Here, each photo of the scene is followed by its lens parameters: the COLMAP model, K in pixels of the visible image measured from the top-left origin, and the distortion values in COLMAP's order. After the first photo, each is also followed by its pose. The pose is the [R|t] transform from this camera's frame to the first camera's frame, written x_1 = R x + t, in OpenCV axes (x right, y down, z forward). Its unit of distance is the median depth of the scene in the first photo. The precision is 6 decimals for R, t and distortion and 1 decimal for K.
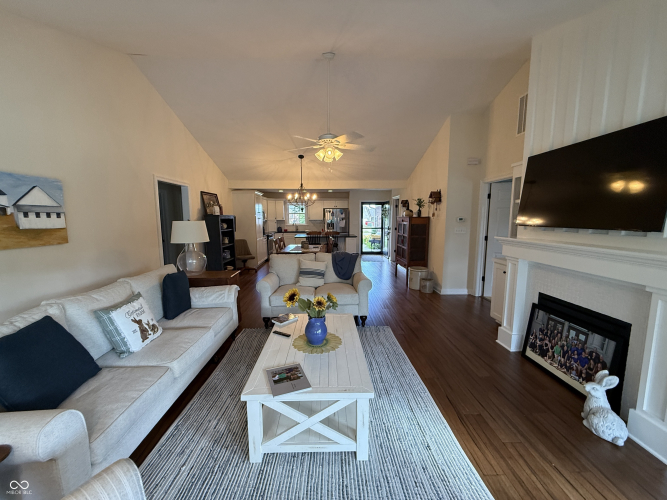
lens RADIAL K [[265.8, 0, 332.1], [0, 265.8, 251.3], [0, 0, 1]] dist [0.000413, 0.000143]
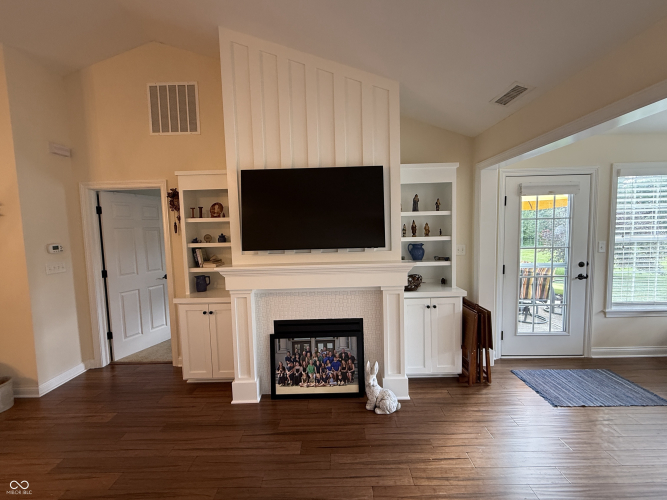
lens RADIAL K [[288.5, 0, 334.0], [0, 288.5, 252.4], [0, 0, 1]] dist [-0.000163, 0.000779]
pose [[0.031884, -0.073539, 0.996783, -0.099879], [0.152189, 0.986018, 0.067877, -0.060279], [-0.987837, 0.149535, 0.042630, 0.377715]]
